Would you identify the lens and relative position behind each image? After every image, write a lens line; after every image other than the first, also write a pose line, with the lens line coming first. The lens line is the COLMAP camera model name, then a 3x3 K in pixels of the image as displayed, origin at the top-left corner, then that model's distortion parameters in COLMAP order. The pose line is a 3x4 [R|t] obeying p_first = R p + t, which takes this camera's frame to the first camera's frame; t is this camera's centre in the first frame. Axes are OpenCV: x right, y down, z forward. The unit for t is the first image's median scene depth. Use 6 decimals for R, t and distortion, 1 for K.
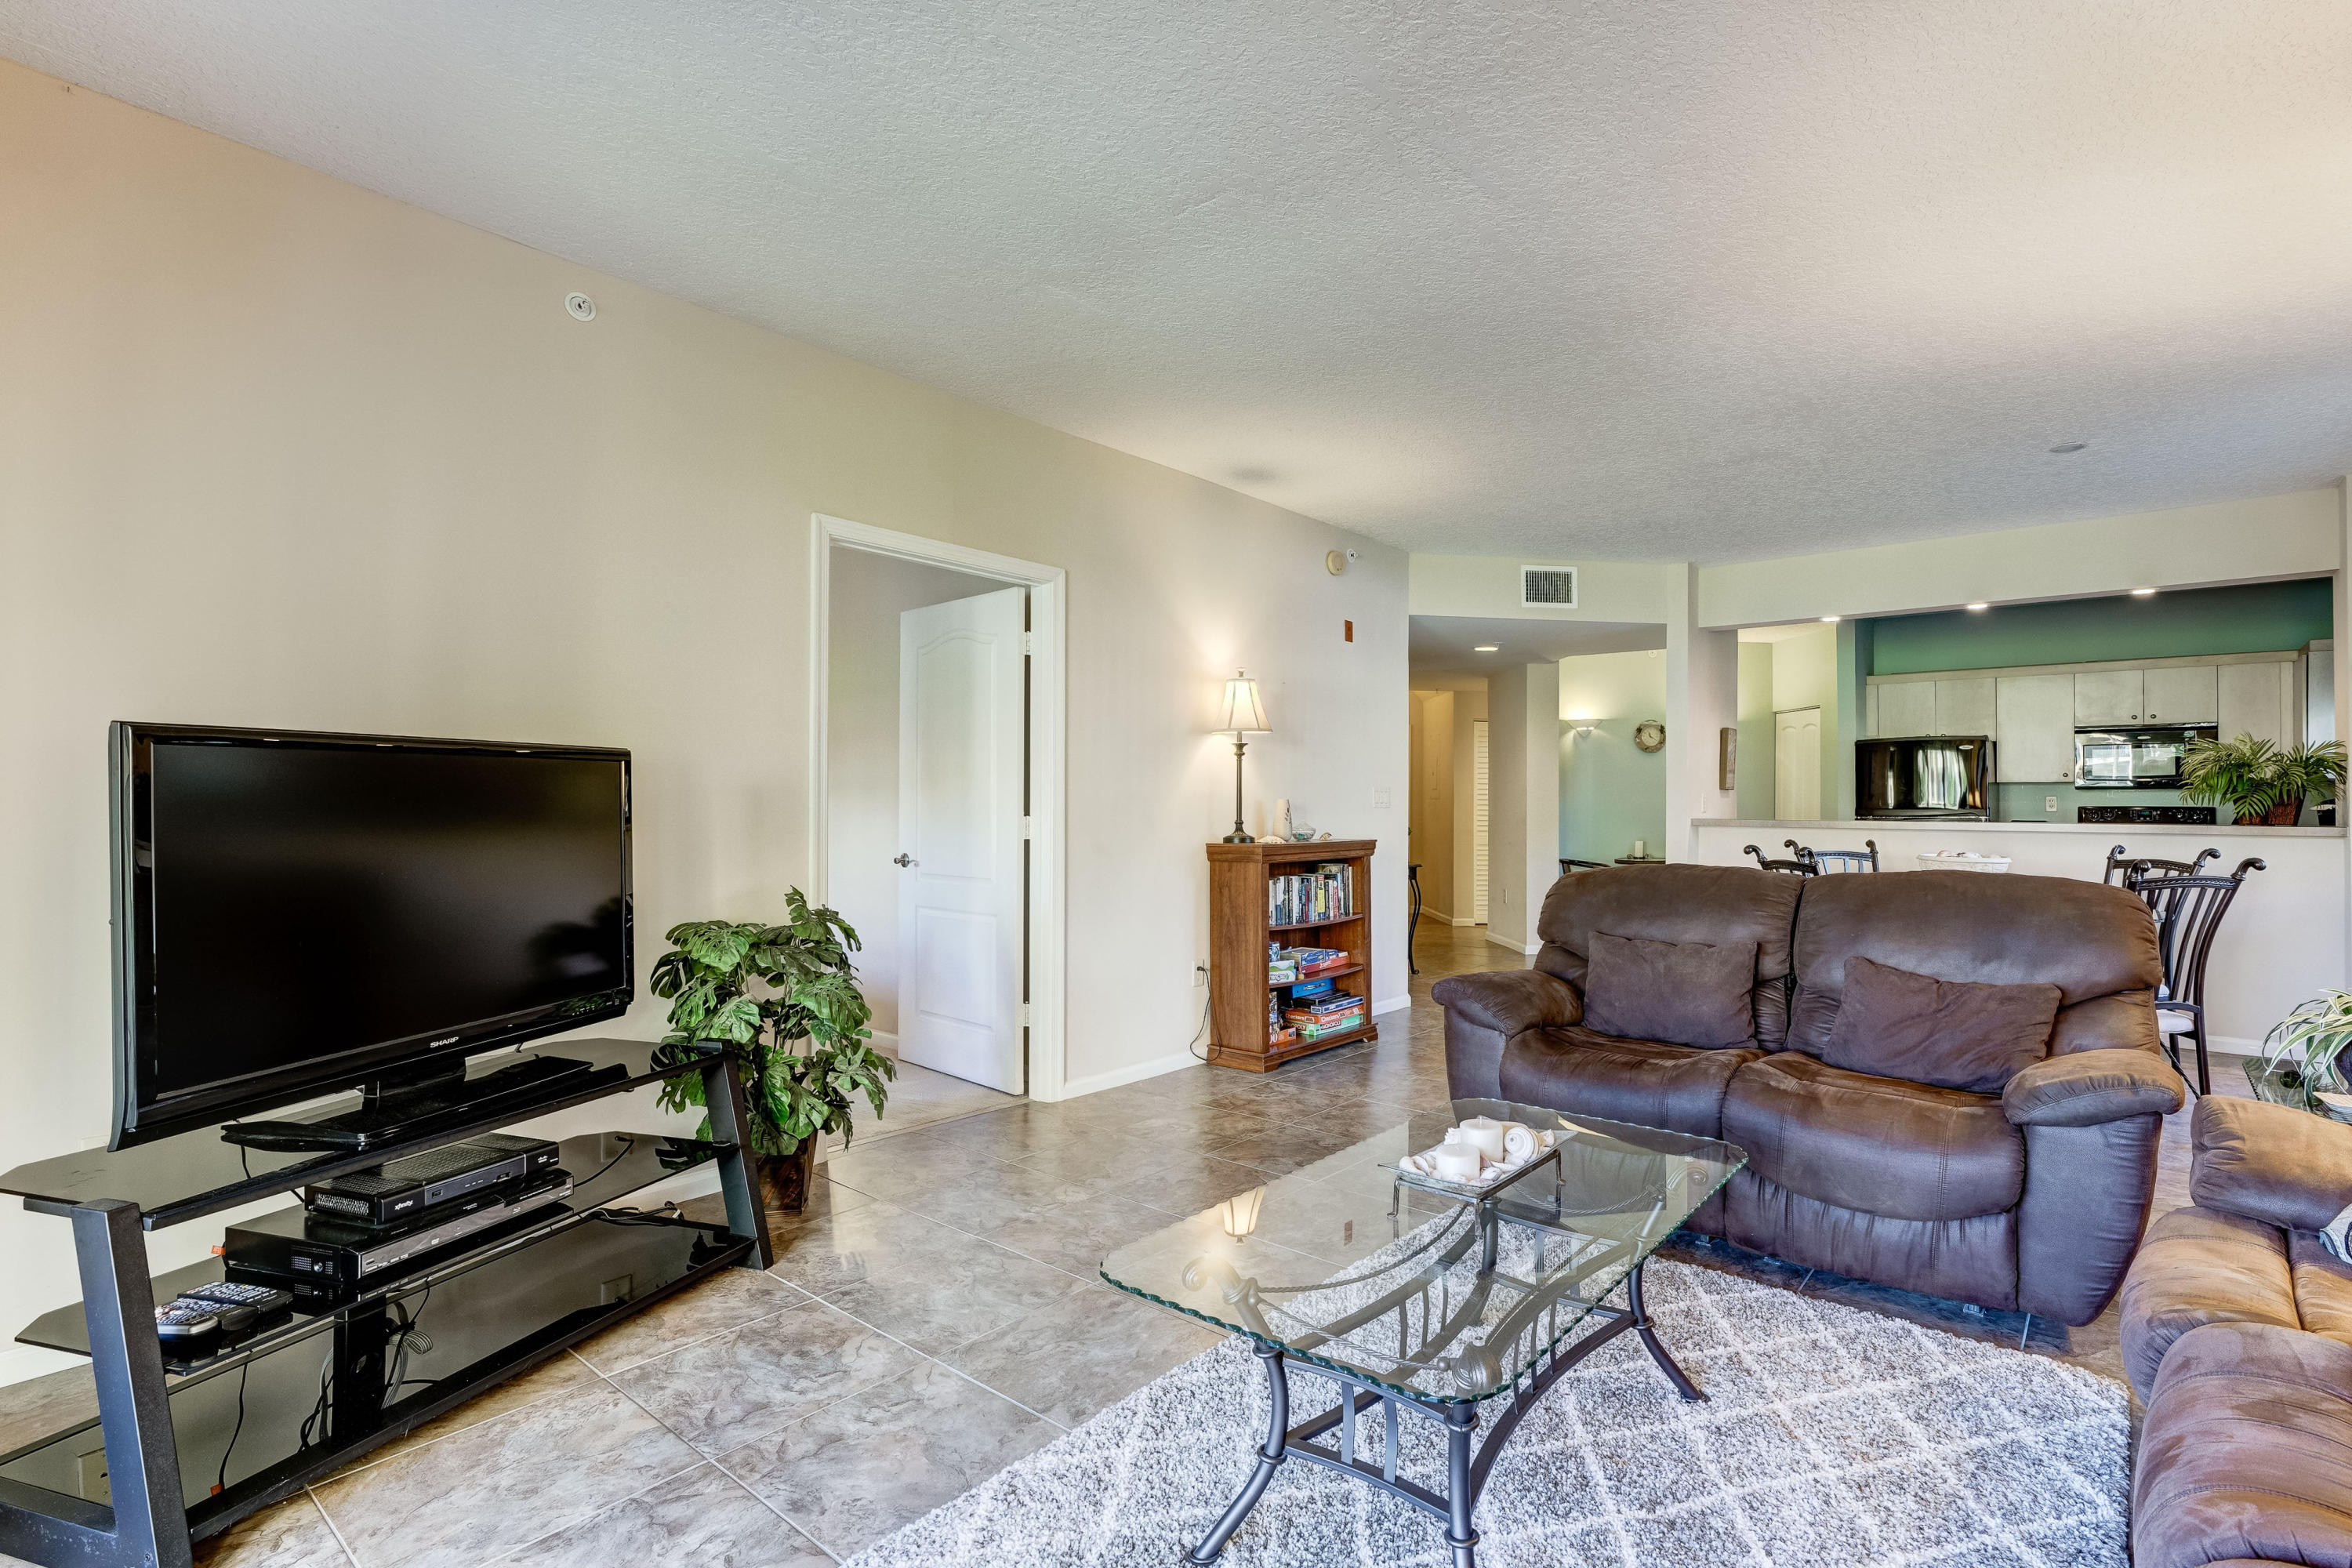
lens RADIAL K [[1097.4, 0, 1319.9], [0, 1097.4, 784.7], [0, 0, 1]] dist [0.038969, 0.000173]
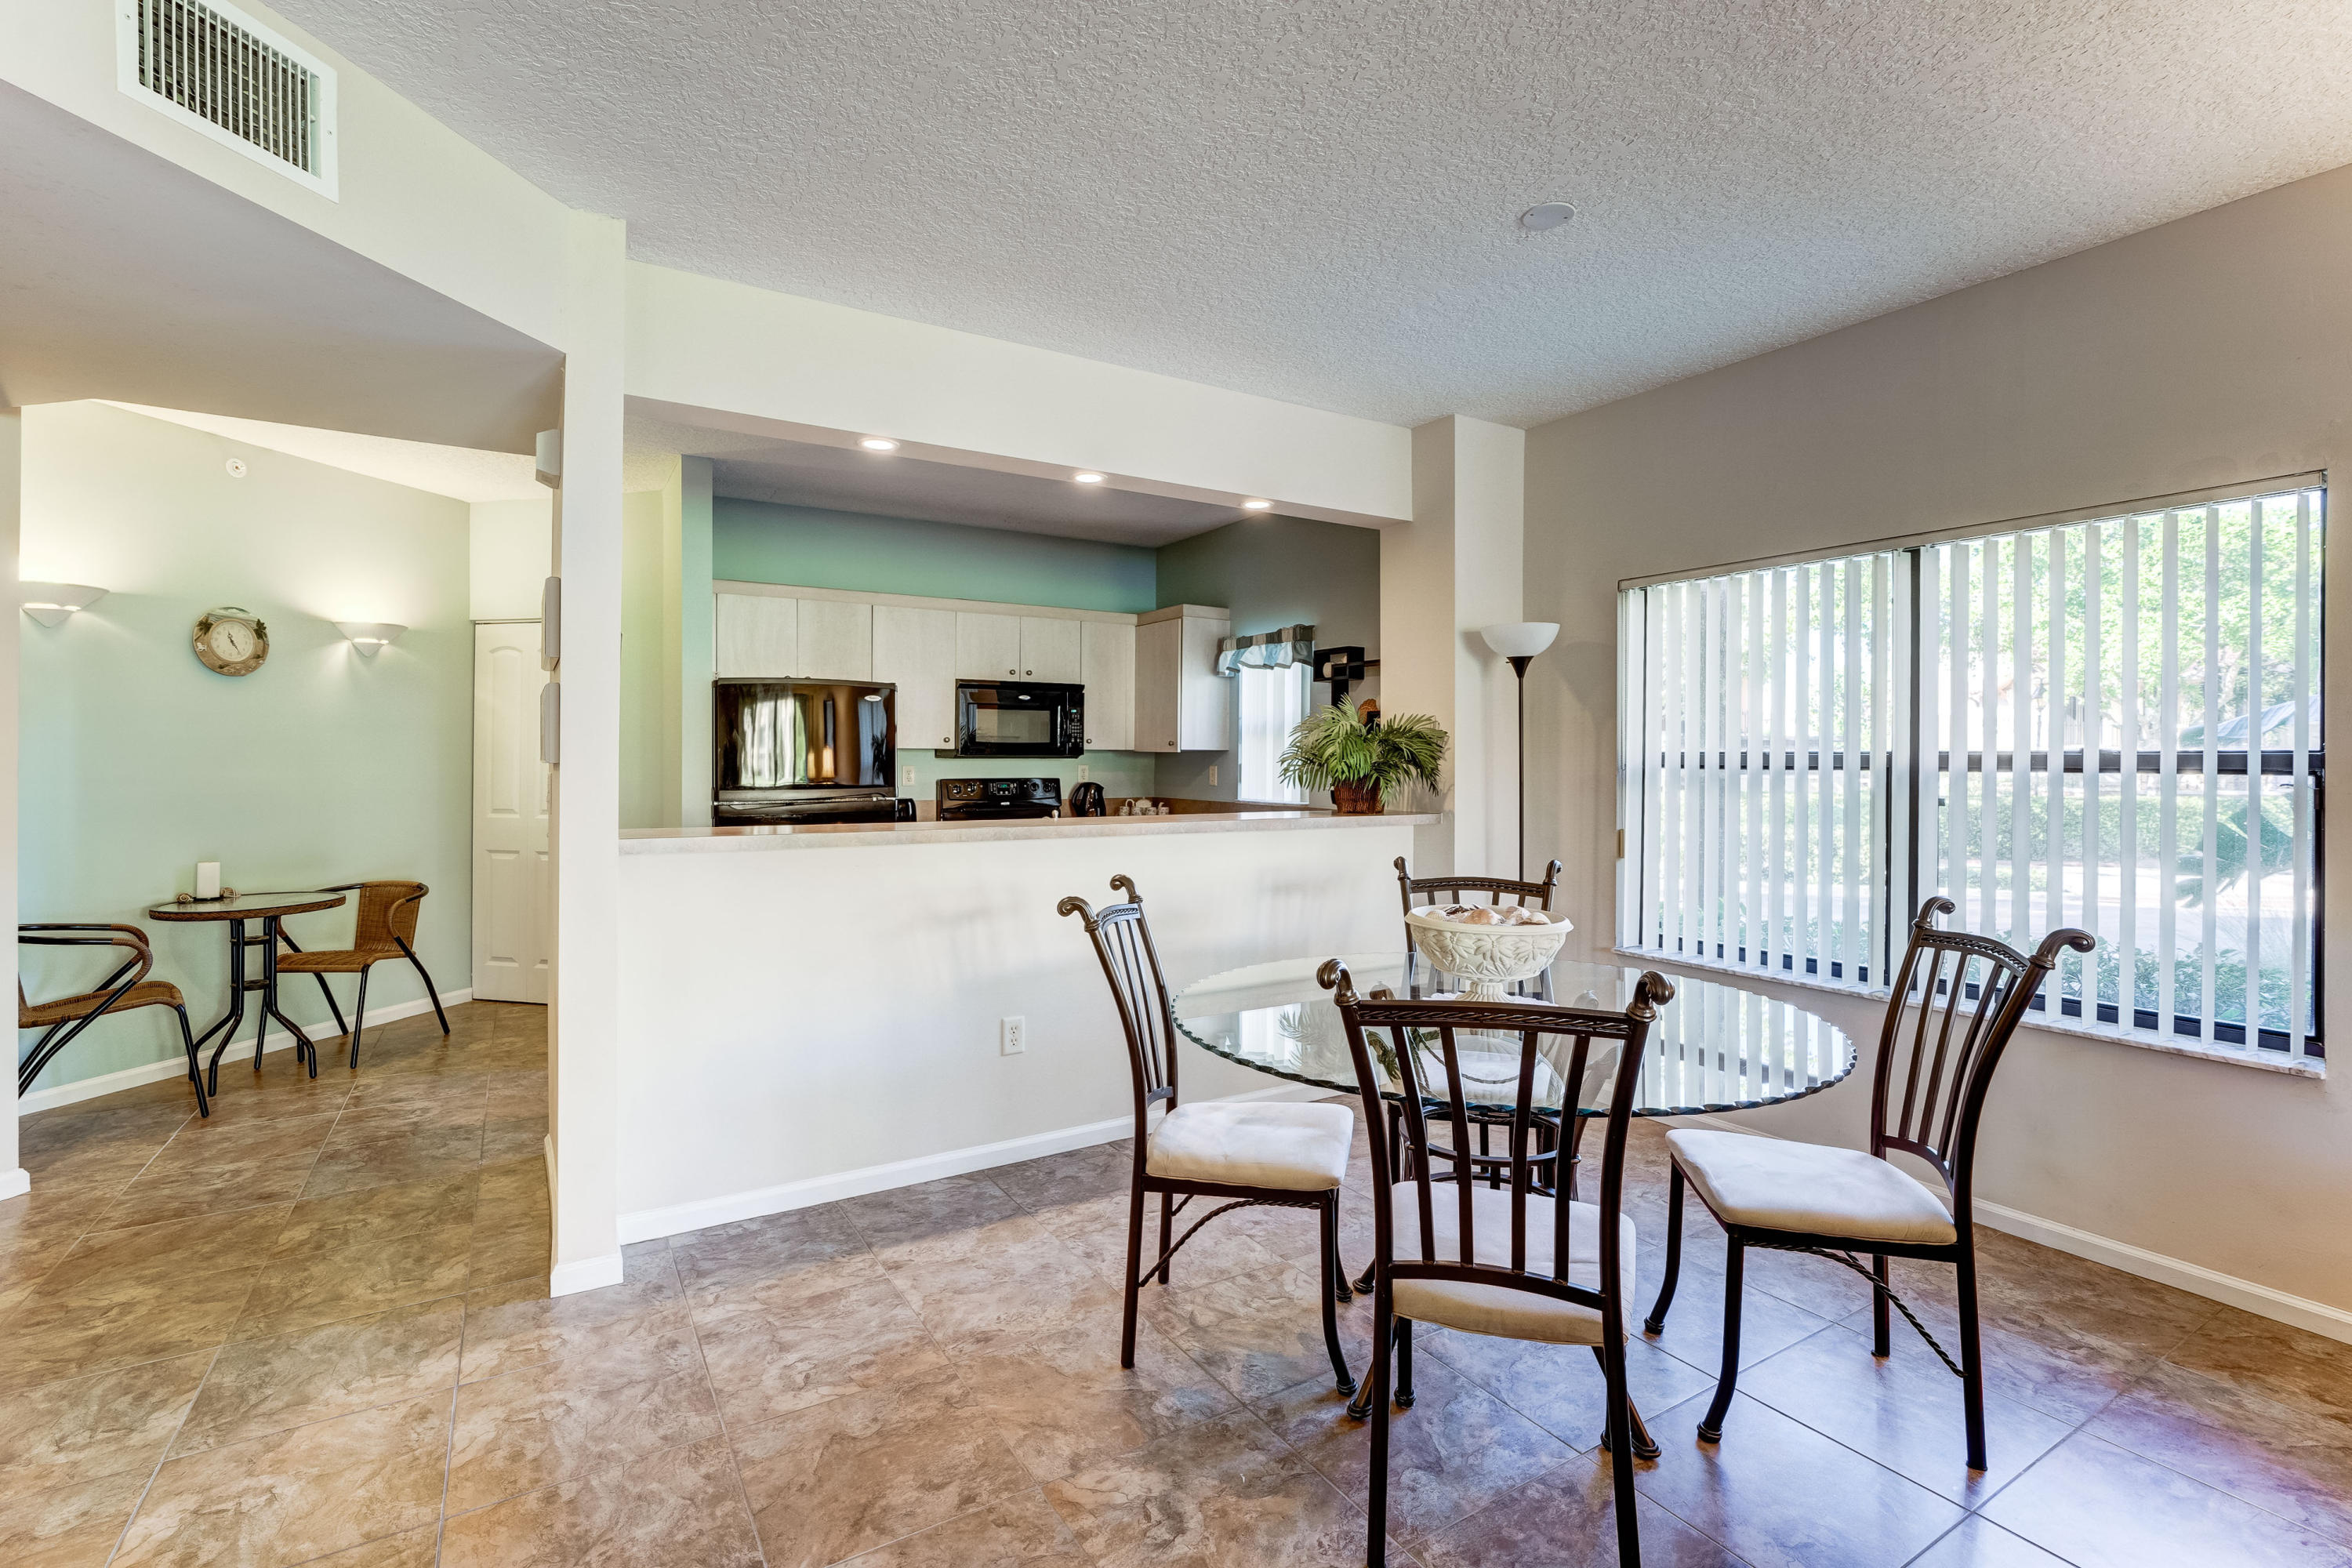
lens RADIAL K [[1060.8, 0, 1171.4], [0, 1060.8, 755.1], [0, 0, 1]] dist [-0.000155, 0.000401]
pose [[0.381019, -0.002467, 0.924564, 0.044098], [-0.017944, 0.999788, 0.010062, -0.009595], [-0.924393, -0.020424, 0.380894, 0.669087]]
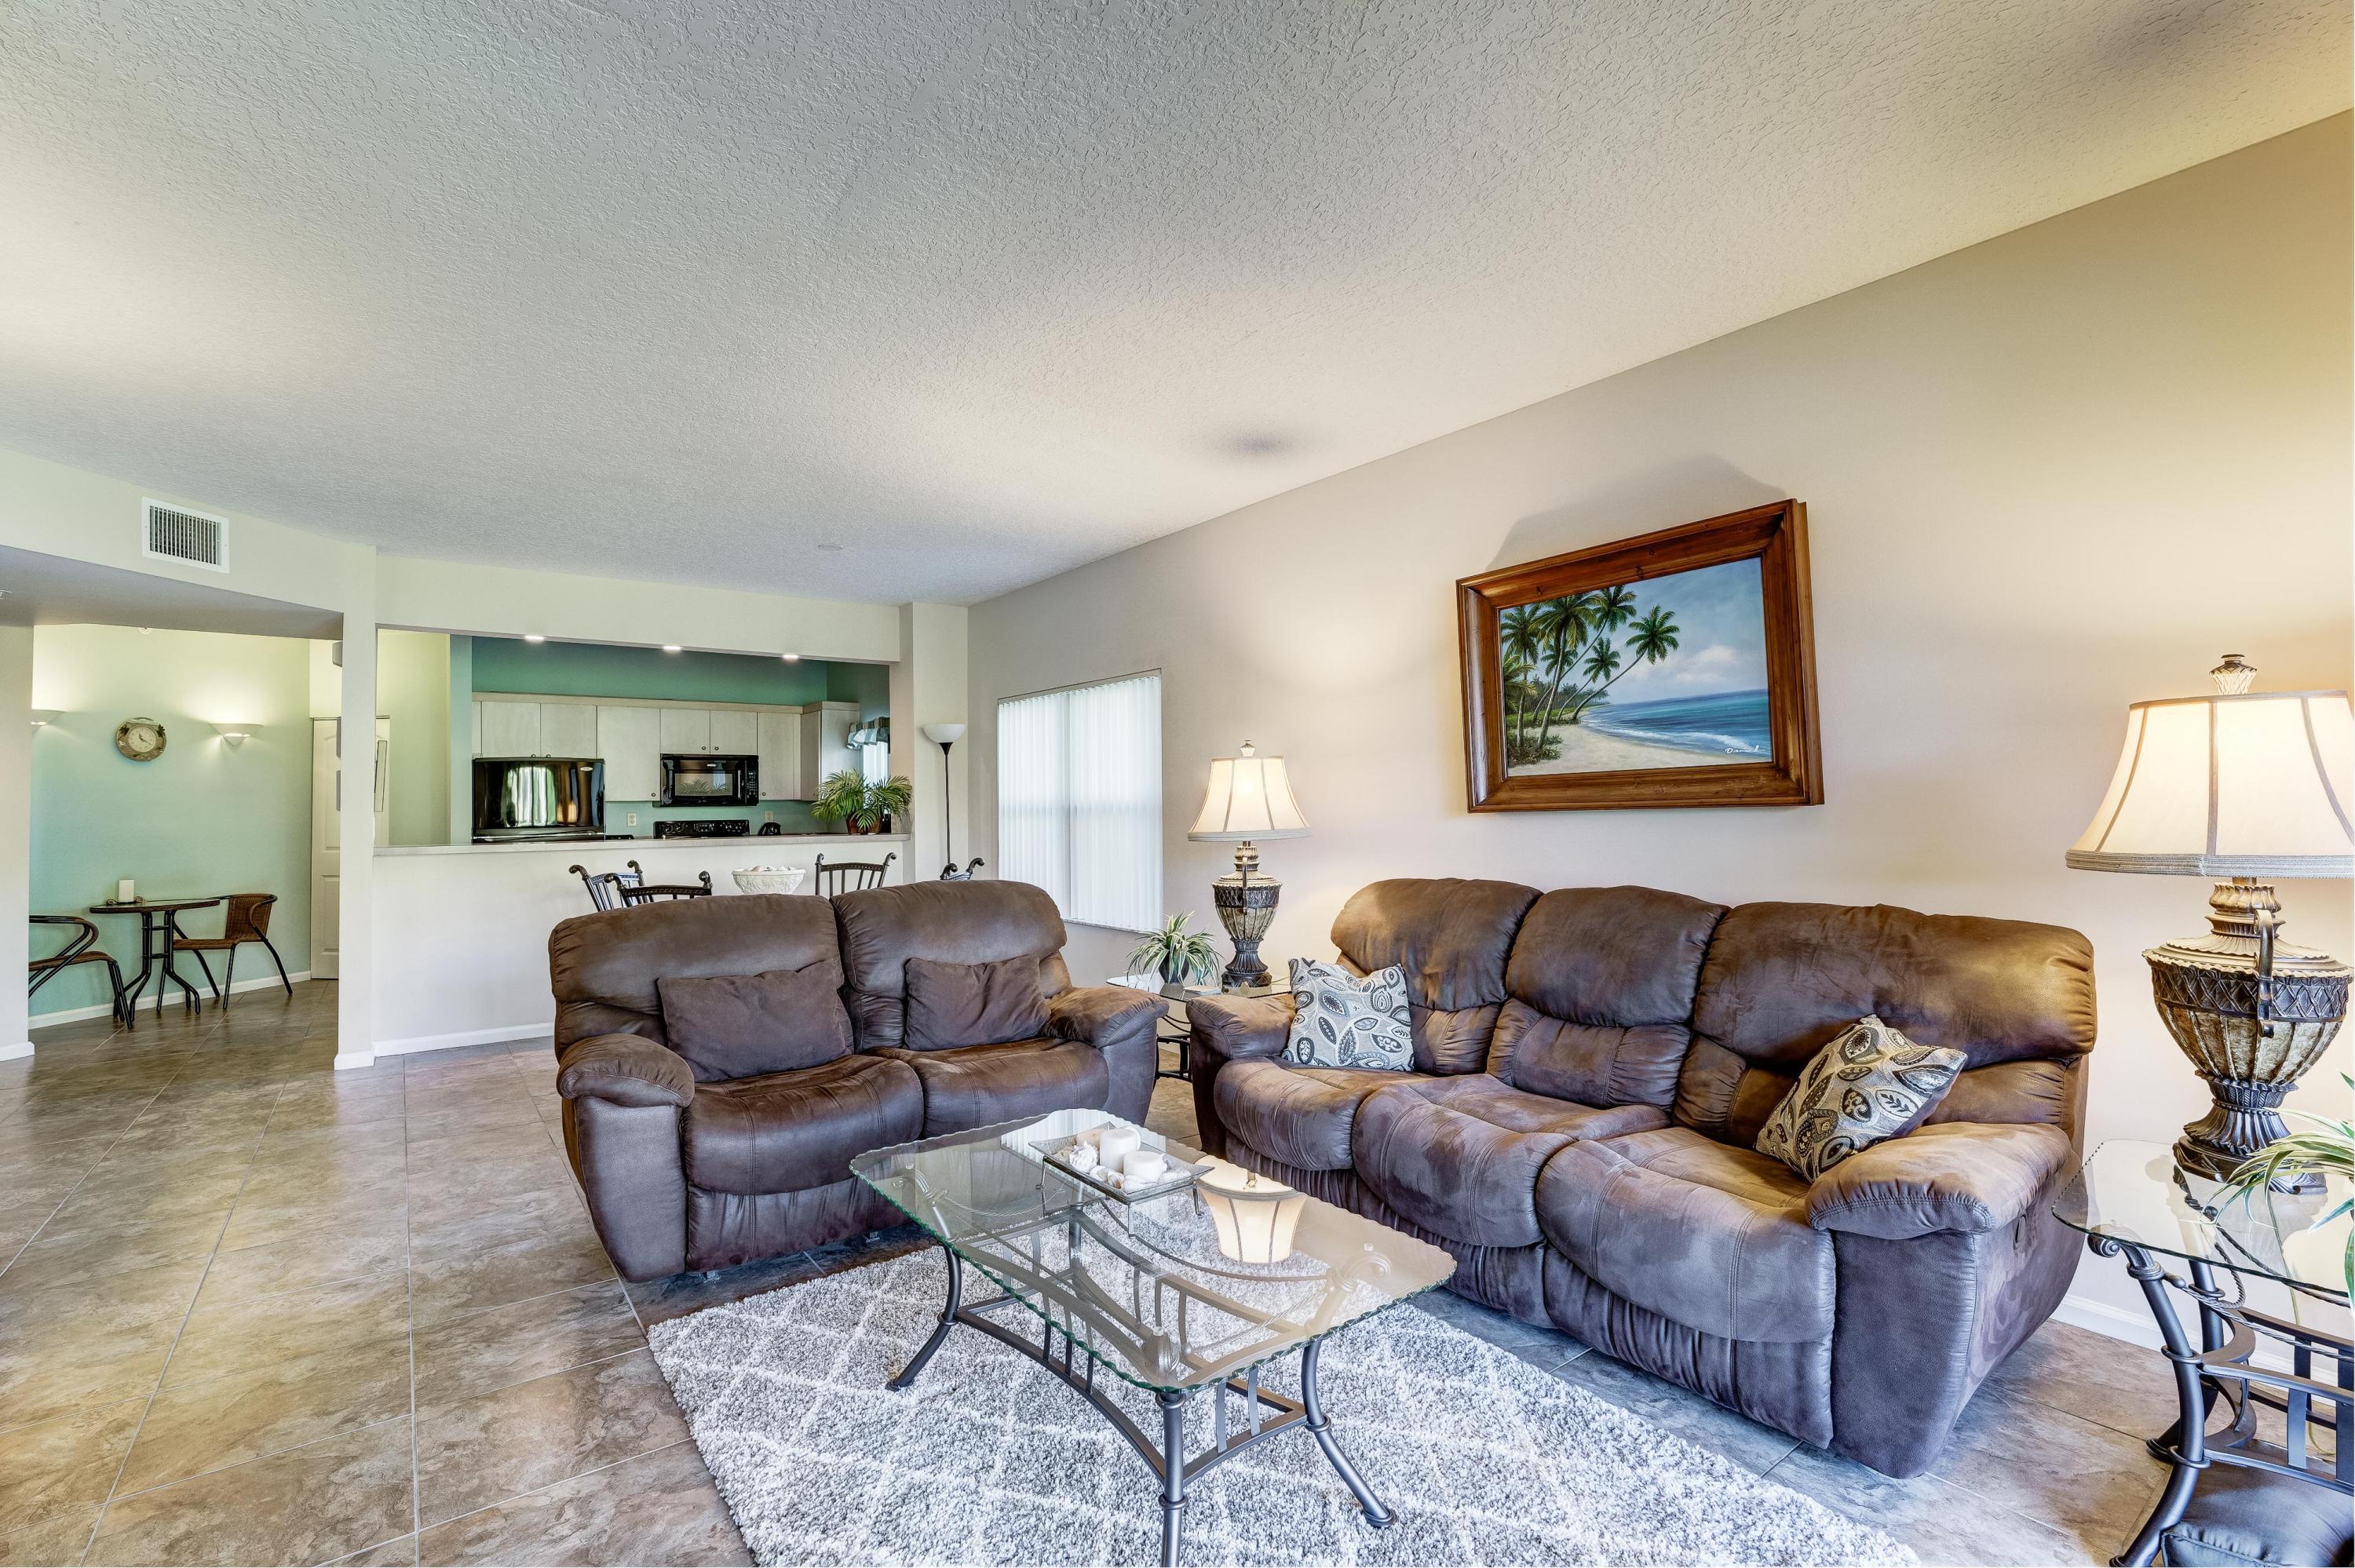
lens RADIAL K [[1053.4, 0, 1172.0], [0, 1053.4, 776.7], [0, 0, 1]] dist [0.001960, 0.000232]
pose [[0.301712, 0.016024, 0.953265, -0.256034], [-0.002180, 0.999868, -0.016118, -0.012752], [-0.953397, 0.002785, 0.301707, 0.178157]]
